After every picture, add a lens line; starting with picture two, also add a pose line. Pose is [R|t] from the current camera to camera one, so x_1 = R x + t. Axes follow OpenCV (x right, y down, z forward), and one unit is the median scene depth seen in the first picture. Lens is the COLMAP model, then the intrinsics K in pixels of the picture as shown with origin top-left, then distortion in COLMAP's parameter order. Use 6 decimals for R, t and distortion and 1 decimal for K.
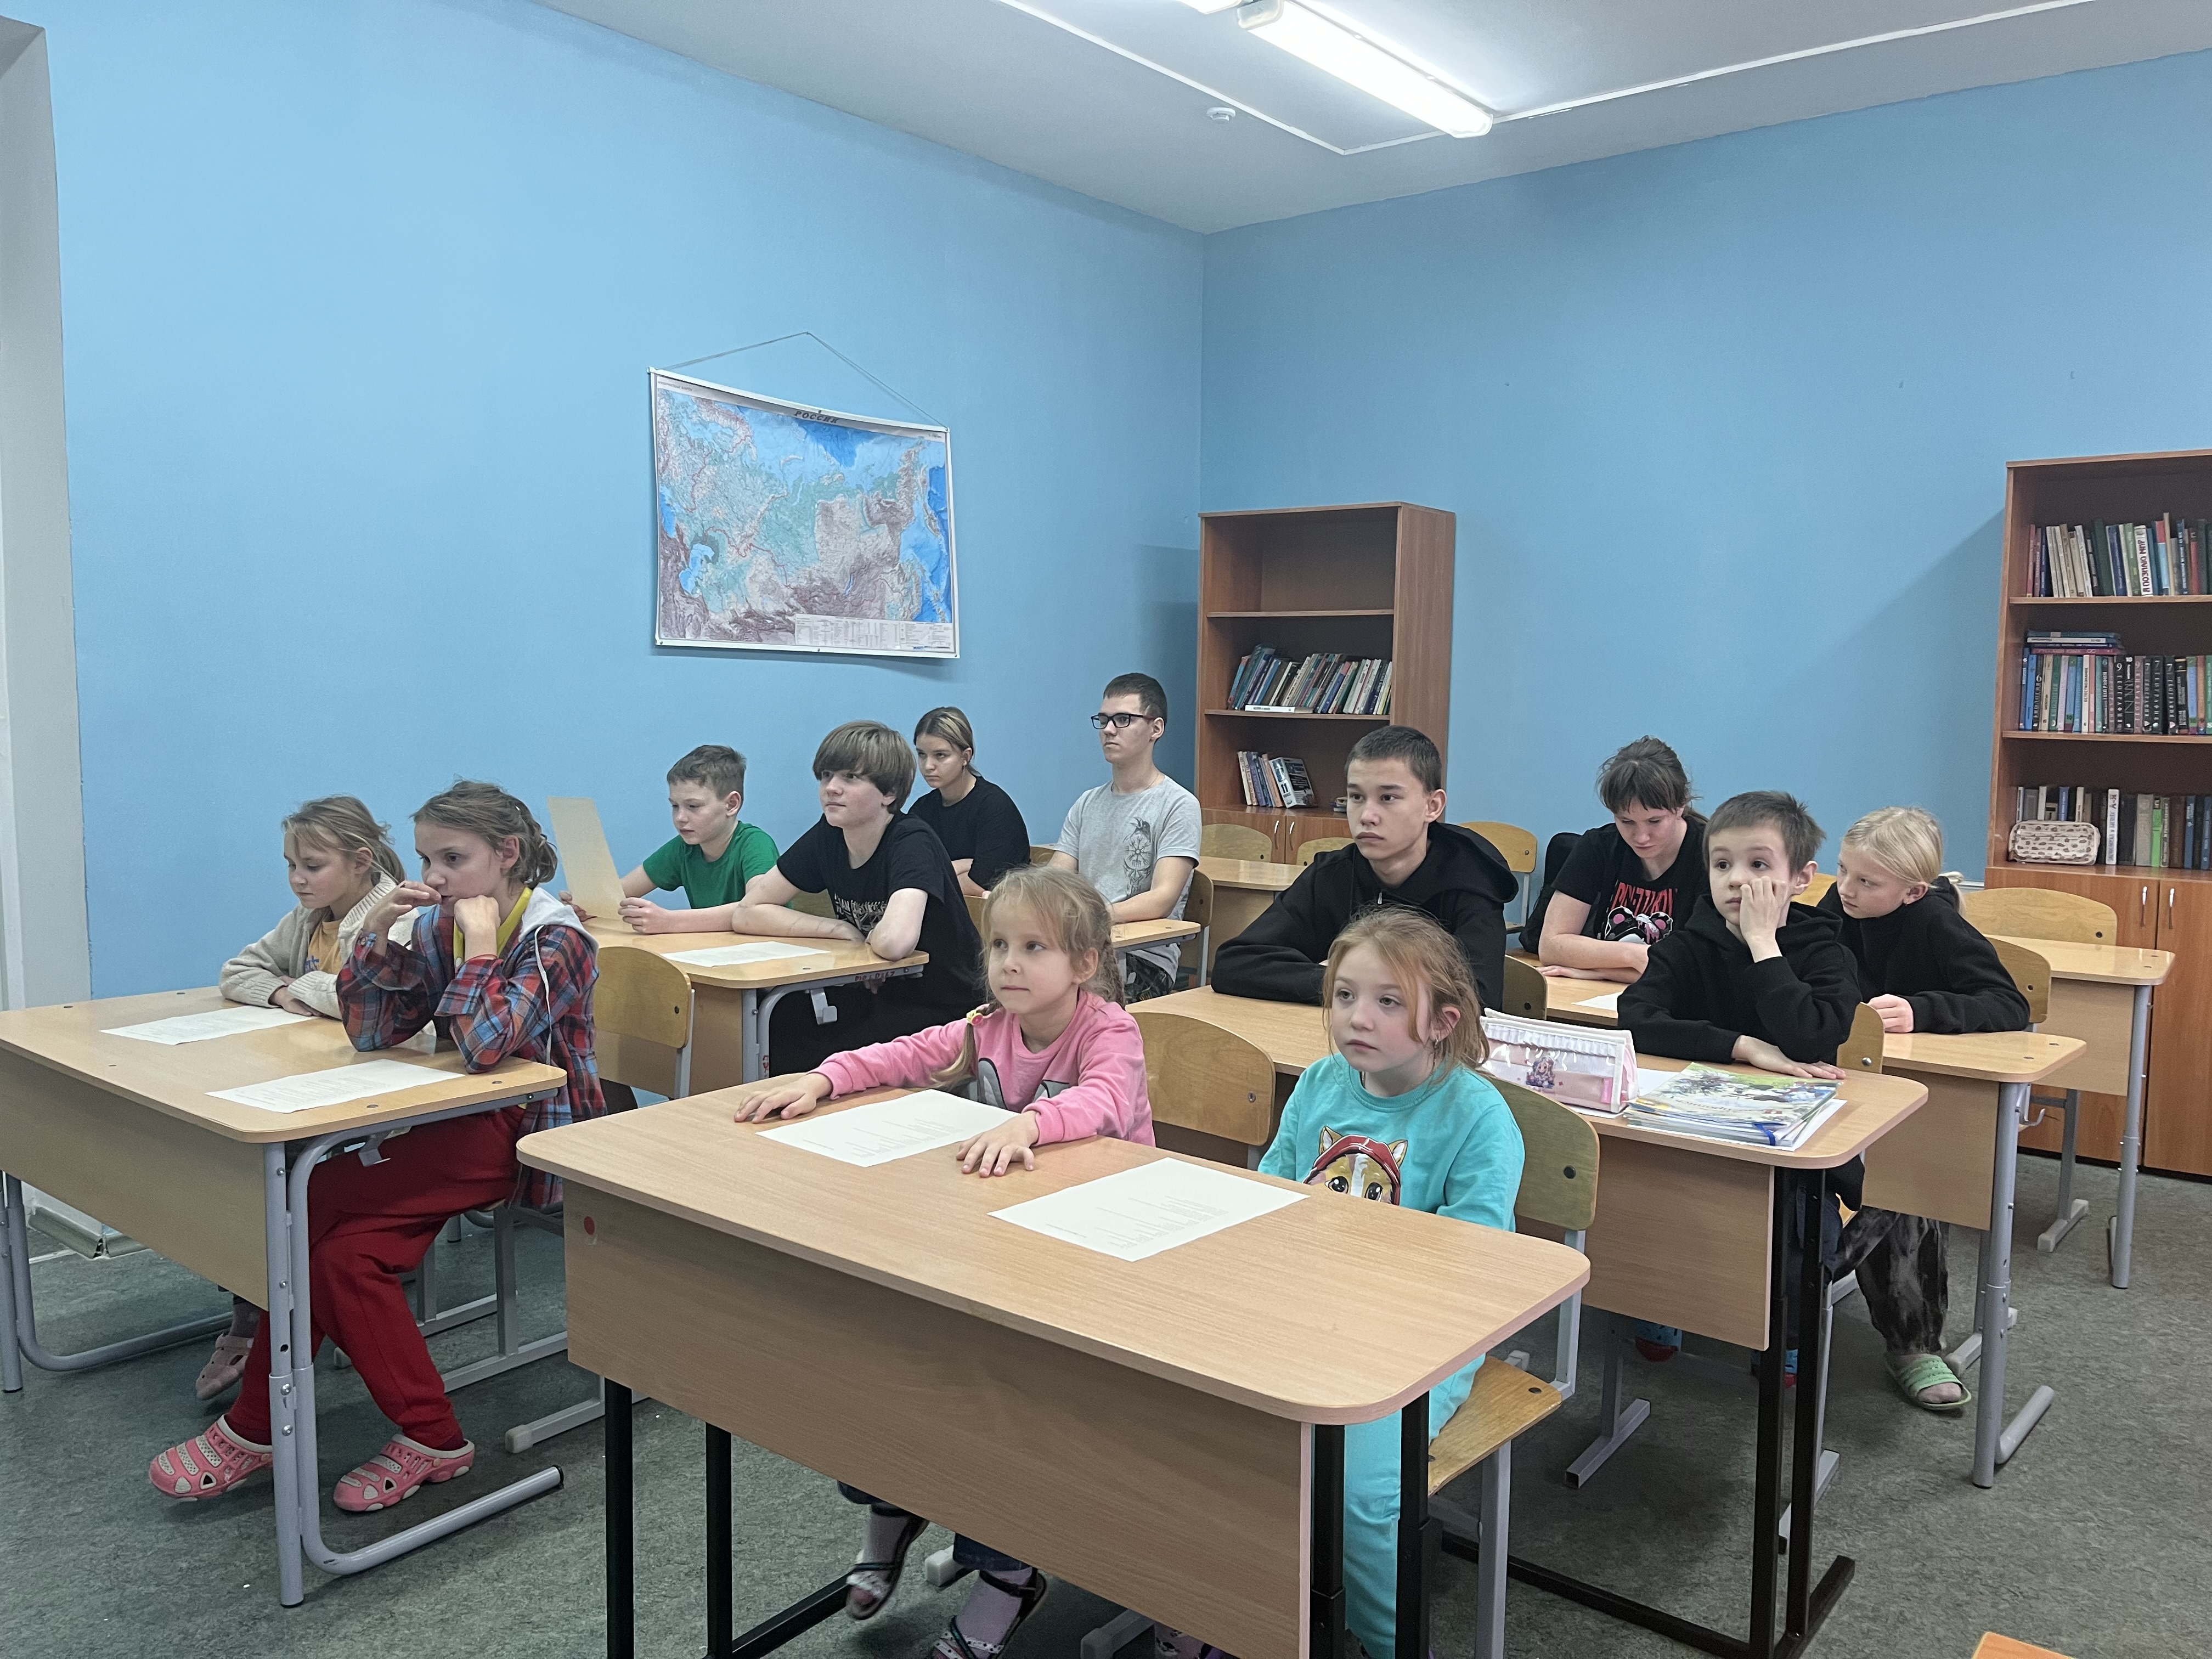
lens RADIAL K [[1672.1, 0, 1100.6], [0, 1672.1, 822.3], [0, 0, 1]] dist [-0.007820, -0.010163]
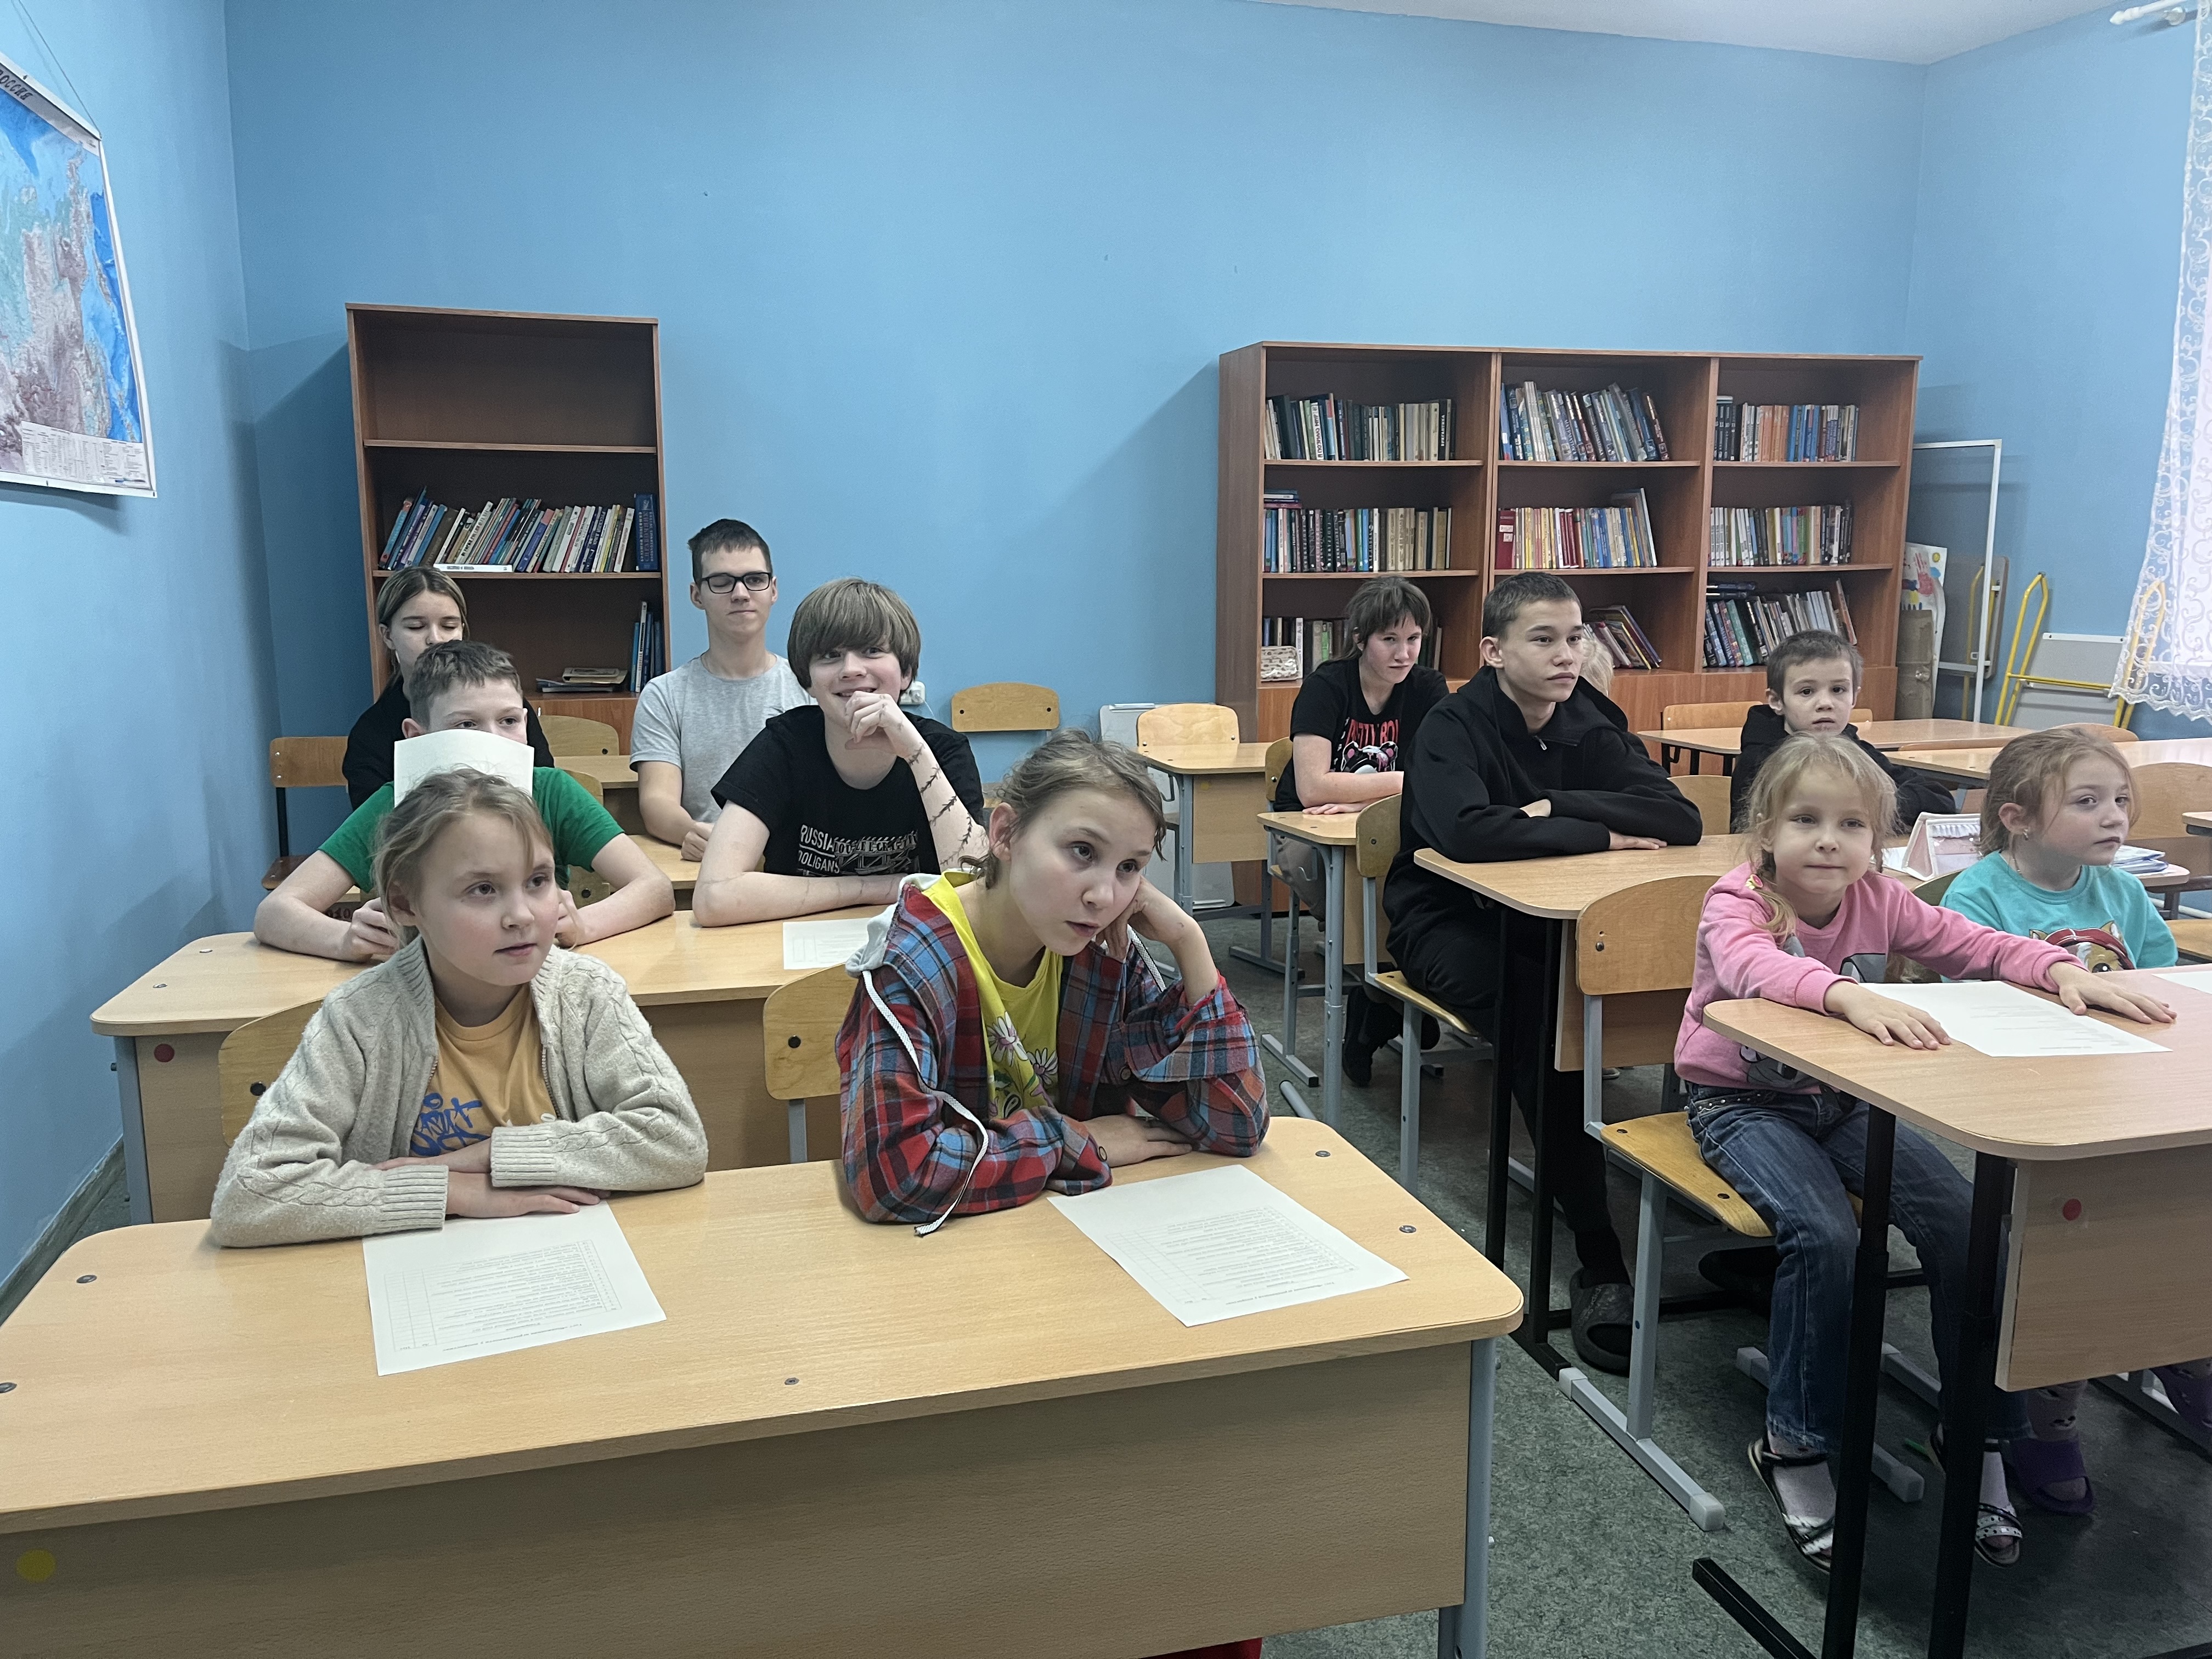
lens RADIAL K [[1672.1, 0, 1102.4], [0, 1672.1, 836.6], [0, 0, 1]] dist [-0.007820, -0.010163]
pose [[0.588034, -0.146415, 0.795474, -0.497815], [0.070637, 0.989018, 0.129823, -0.030683], [-0.805746, -0.020150, 0.591919, 0.377120]]
